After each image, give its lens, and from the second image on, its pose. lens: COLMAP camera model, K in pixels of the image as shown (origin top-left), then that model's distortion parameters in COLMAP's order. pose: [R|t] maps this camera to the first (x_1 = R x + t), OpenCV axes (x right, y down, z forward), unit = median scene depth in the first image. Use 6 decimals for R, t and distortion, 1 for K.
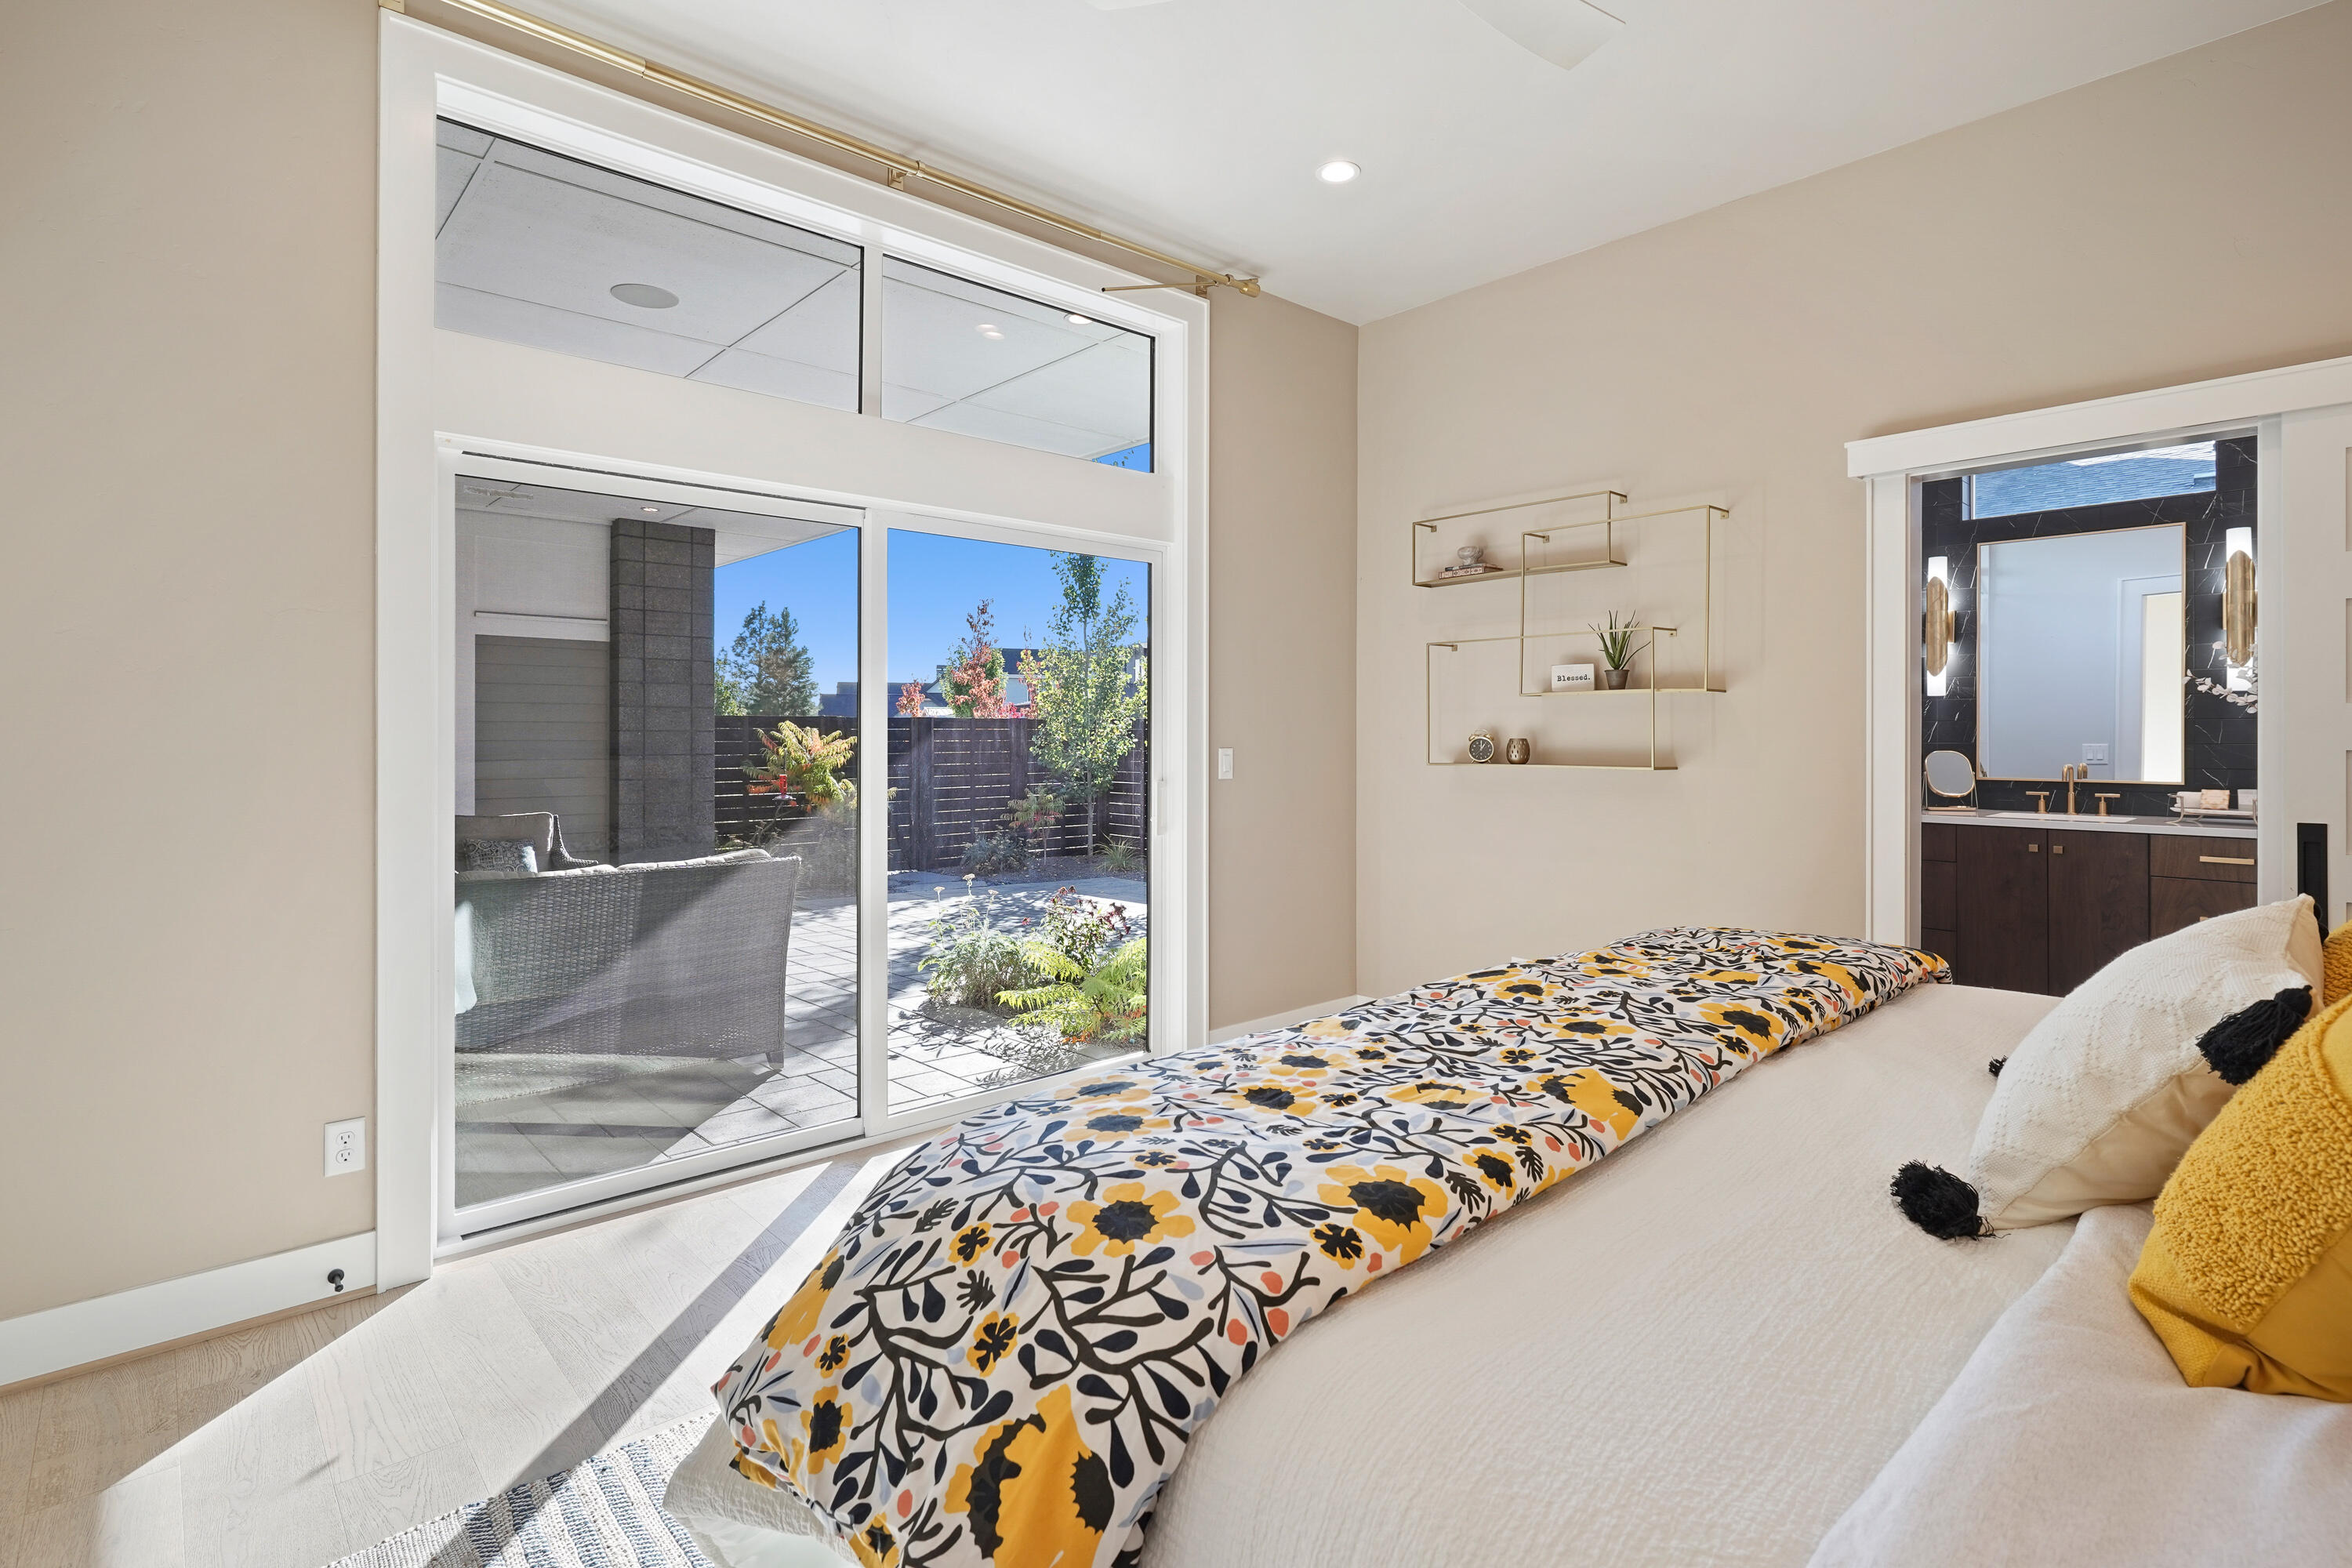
lens RADIAL K [[1136.0, 0, 1179.3], [0, 1136.0, 750.1], [0, 0, 1]] dist [-0.013287, 0.006541]
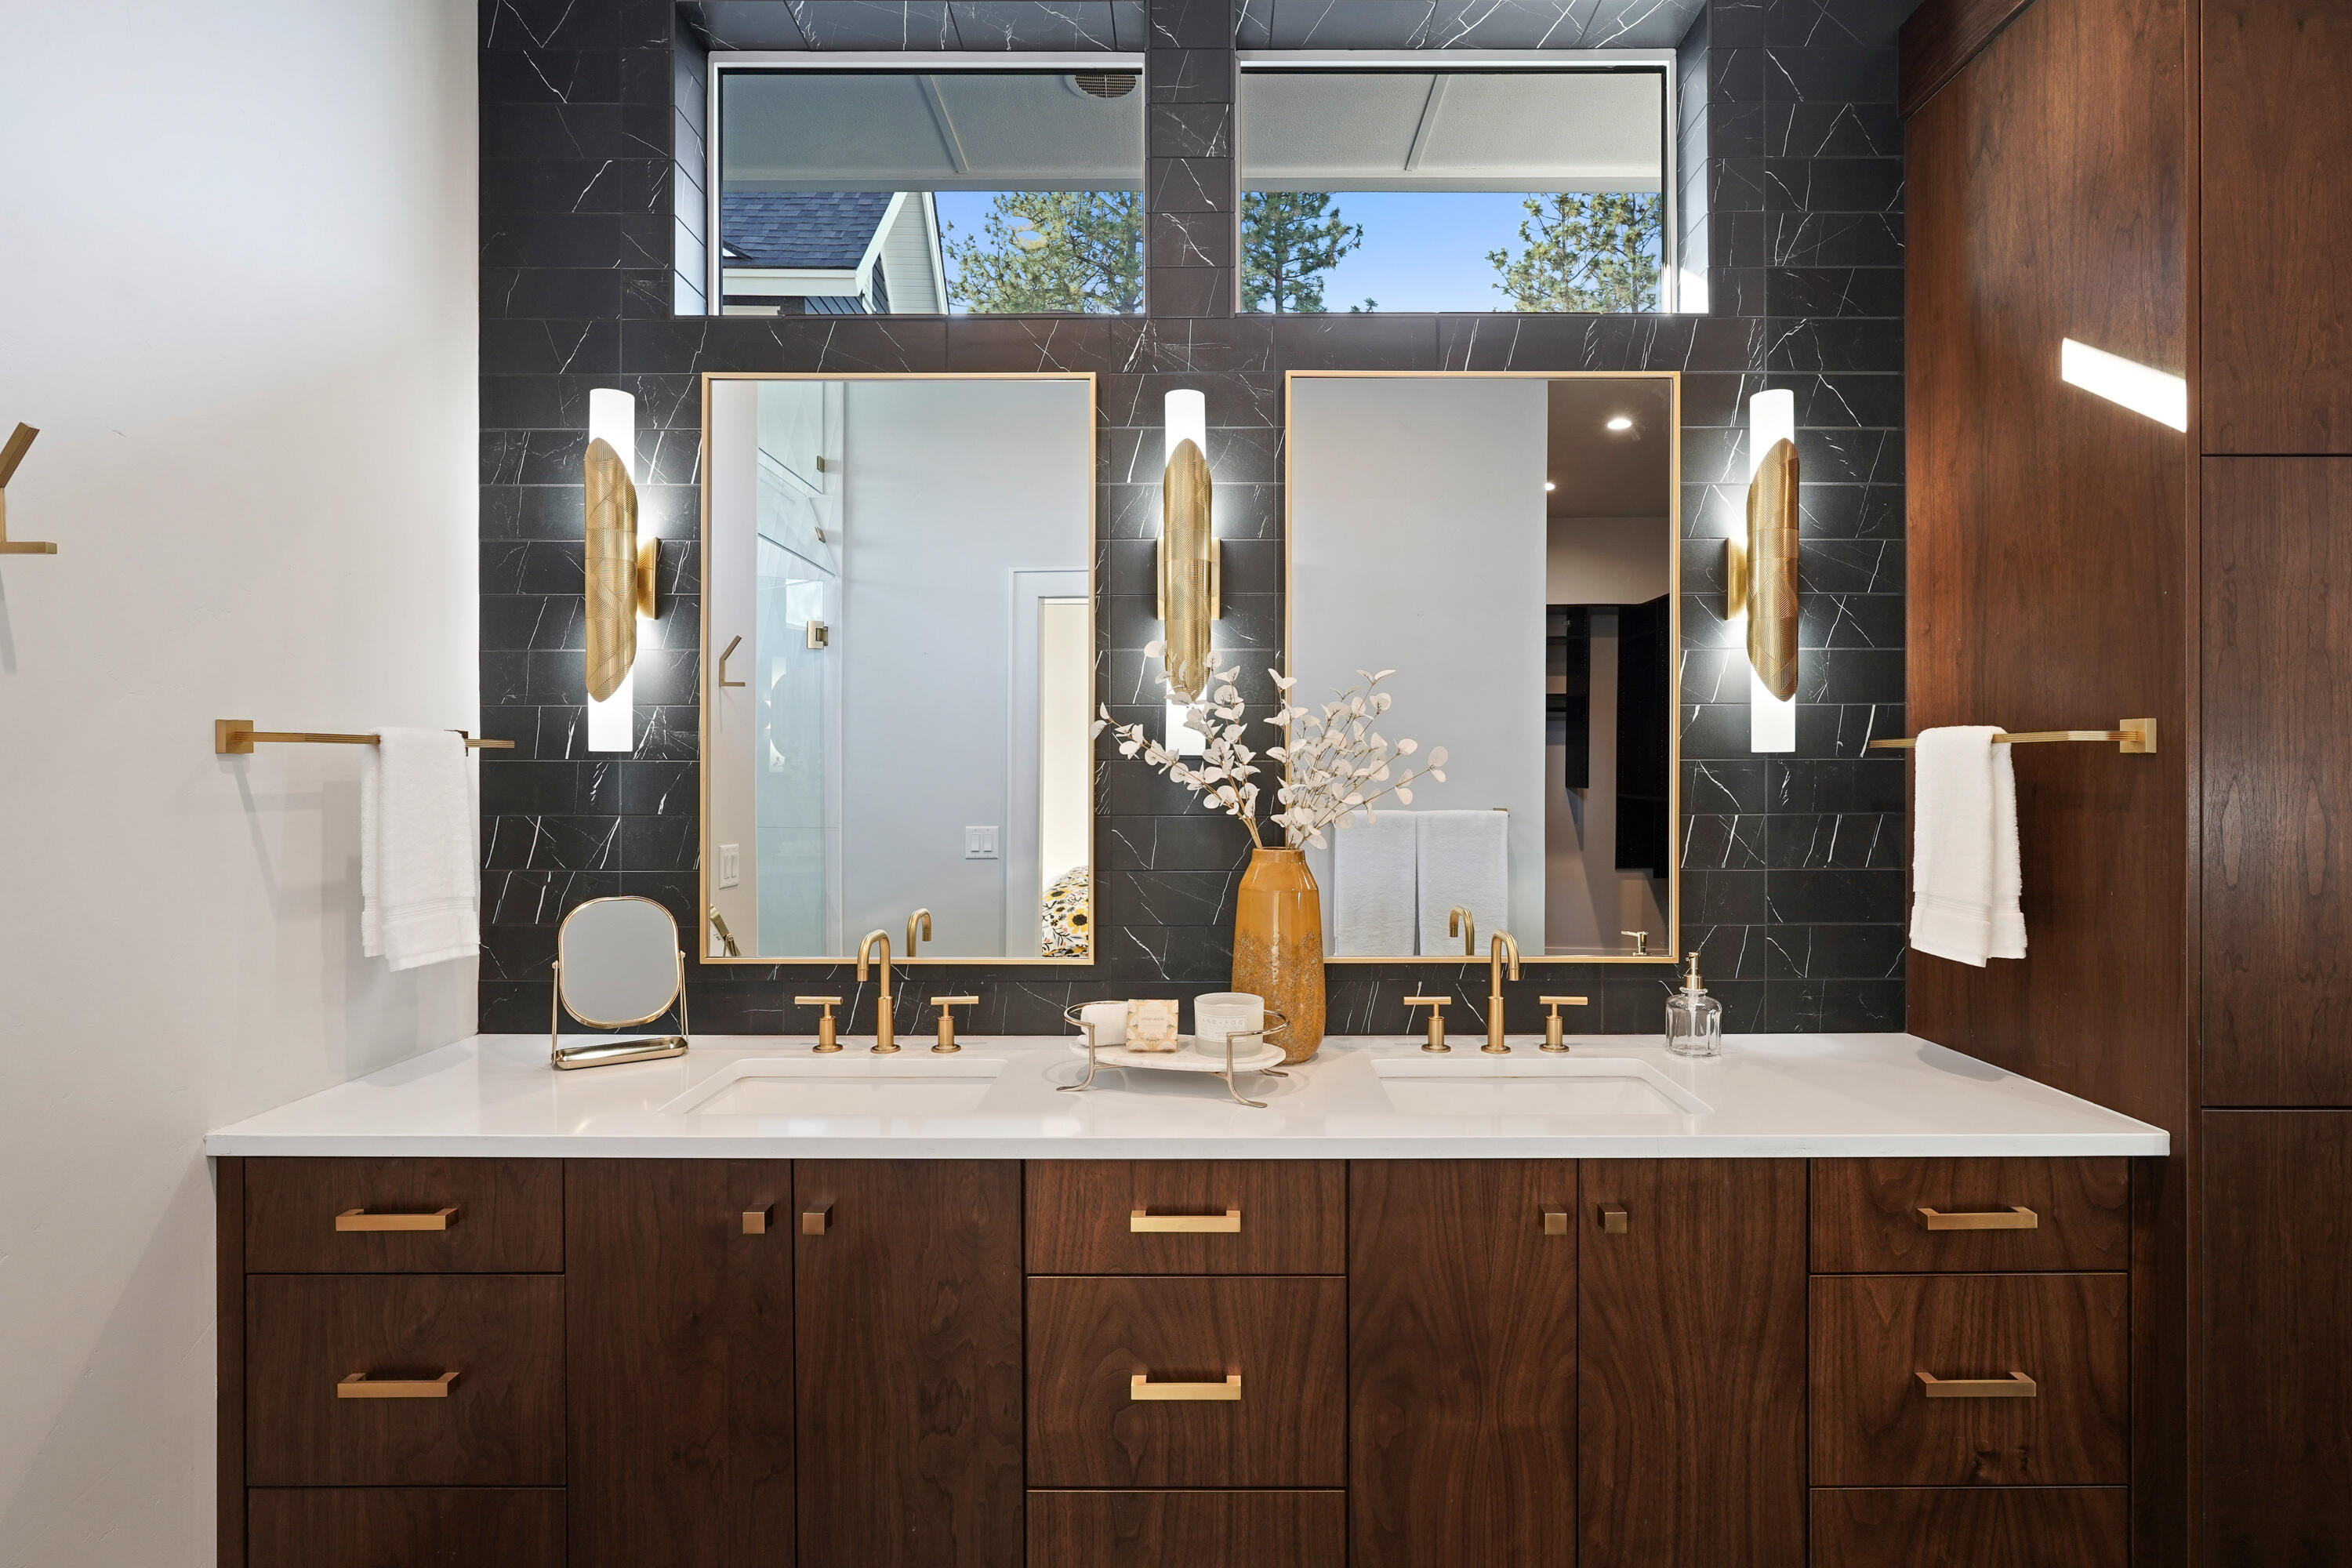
lens RADIAL K [[1136.0, 0, 1186.1], [0, 1136.0, 774.4], [0, 0, 1]] dist [-0.013287, 0.006541]
pose [[0.684835, 0.006106, 0.728673, 0.629074], [0.003571, 0.999925, -0.011736, -0.041234], [-0.728689, 0.010640, 0.684762, 0.712327]]
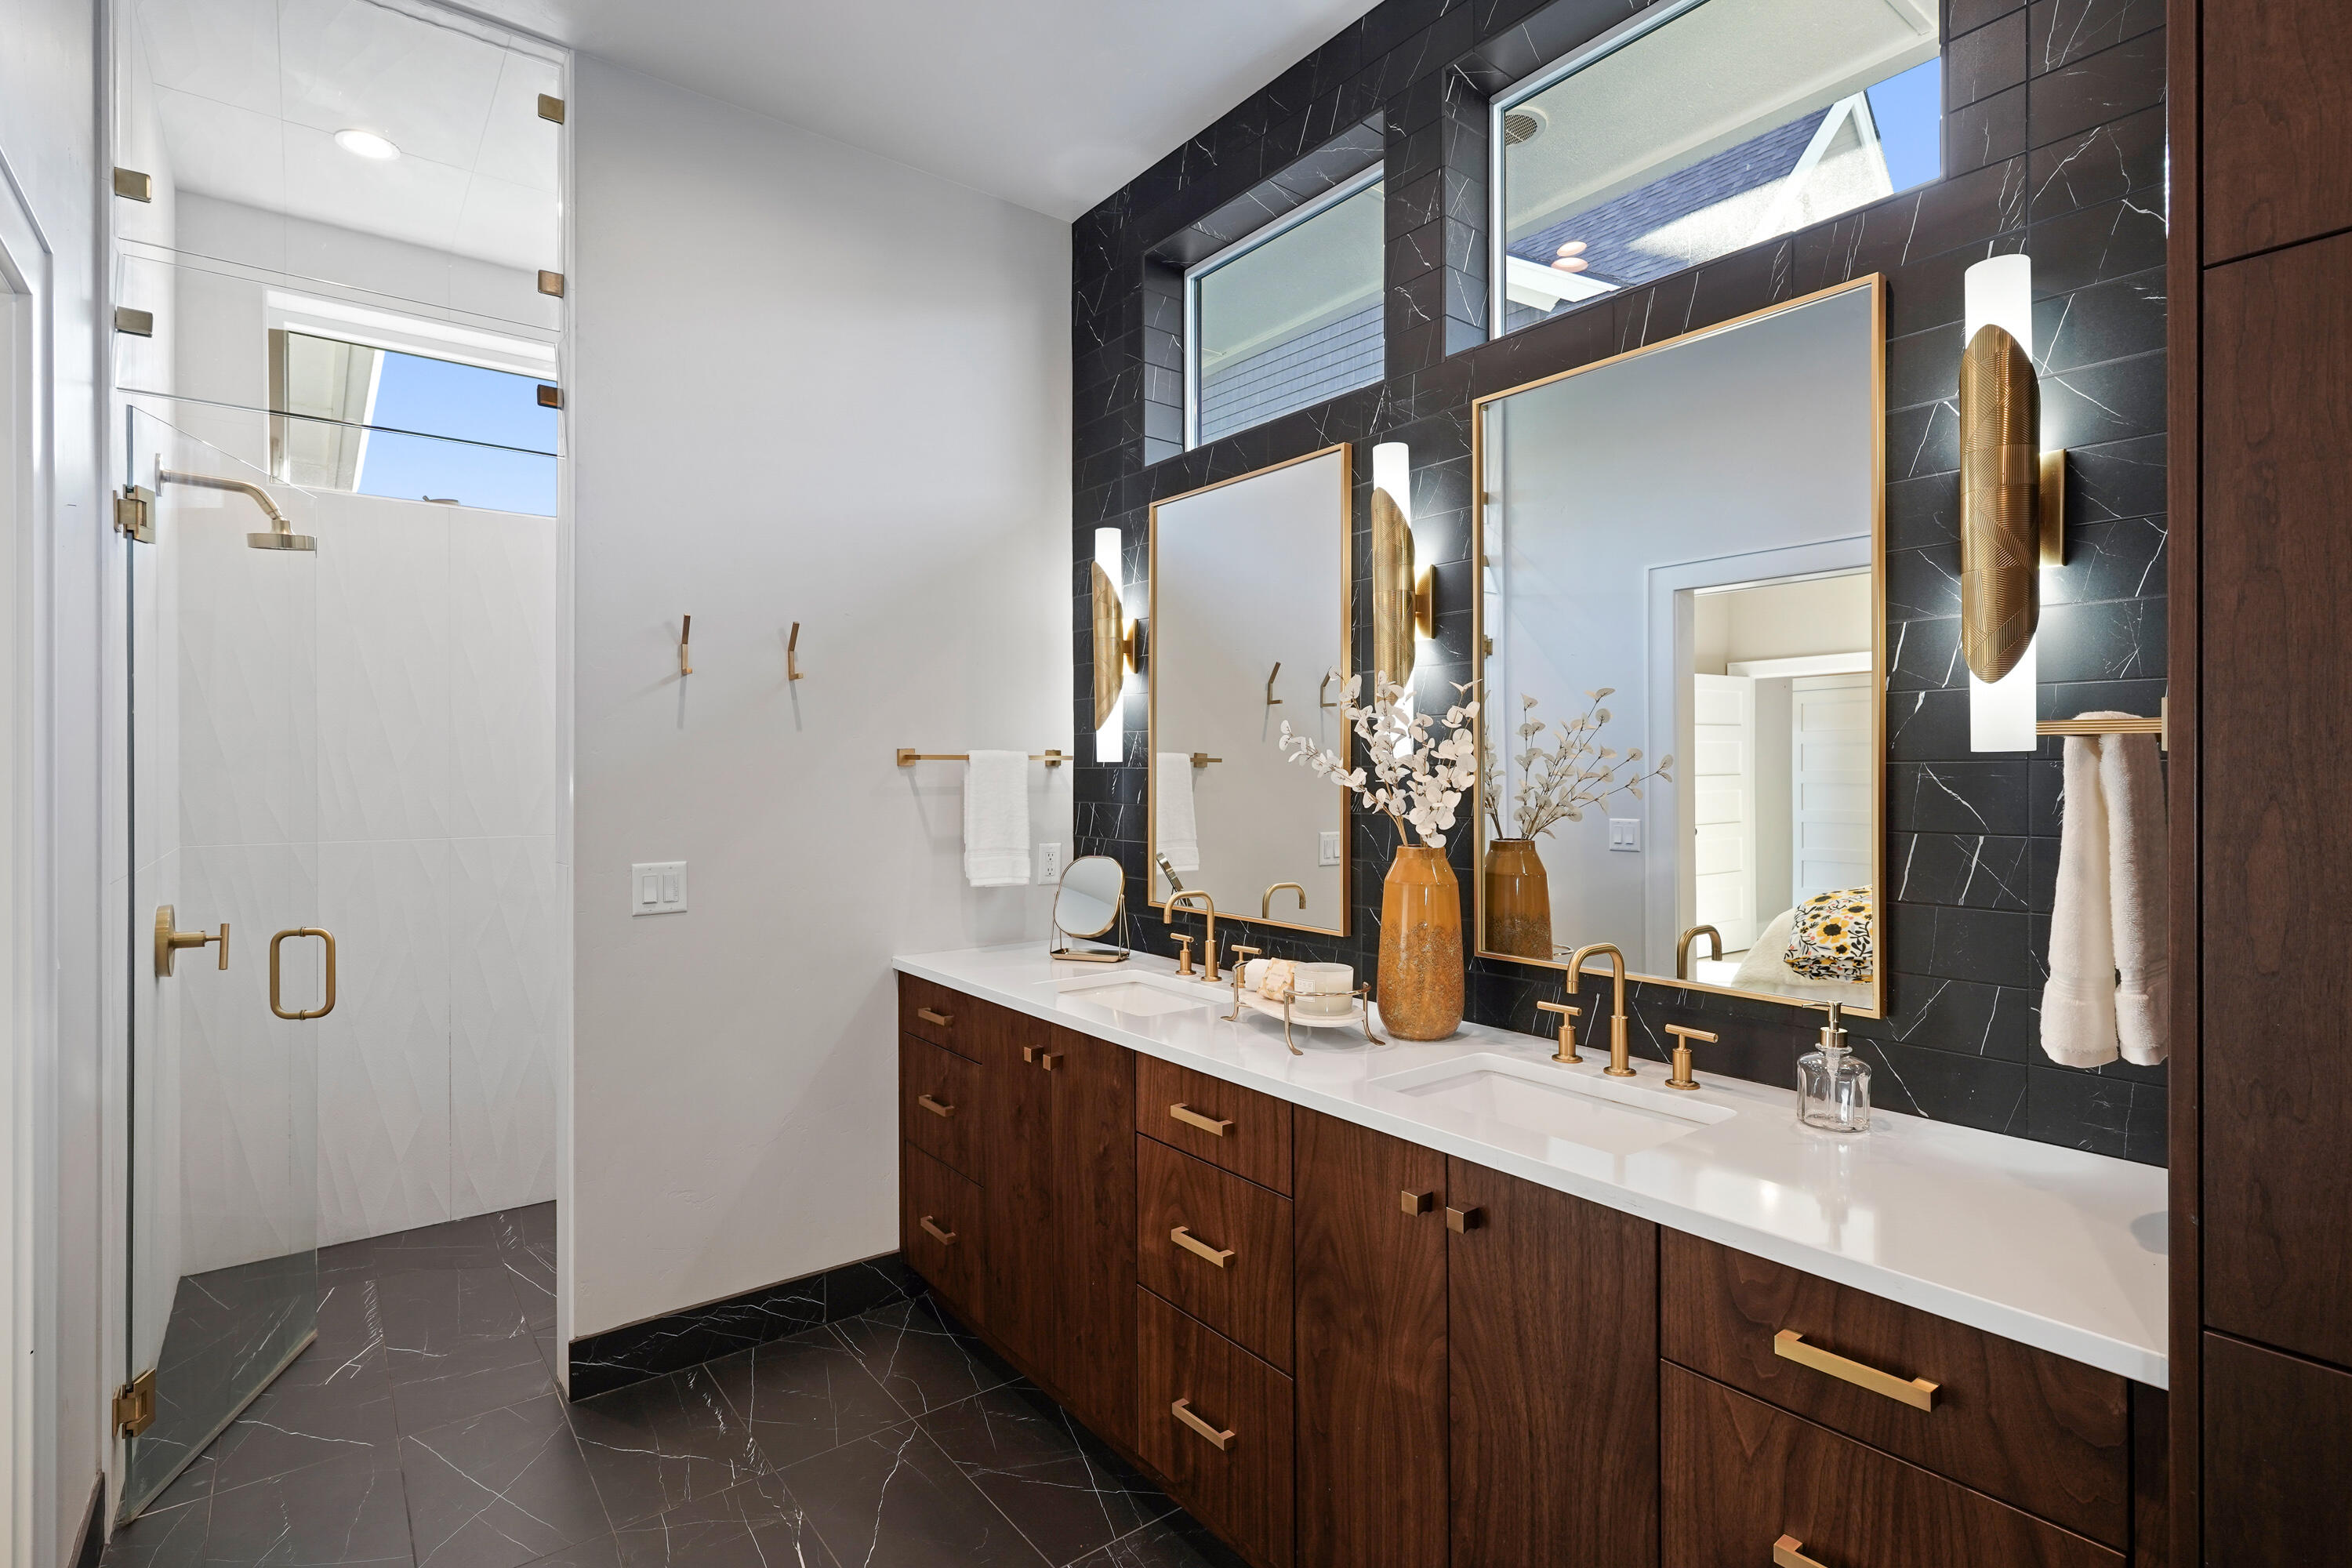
lens RADIAL K [[1136.0, 0, 1210.5], [0, 1136.0, 772.5], [0, 0, 1]] dist [-0.013287, 0.006541]
pose [[0.996594, 0.005473, -0.082277, 0.926281], [-0.006265, 0.999936, -0.009379, -0.043777], [0.082220, 0.009863, 0.996565, 0.493505]]
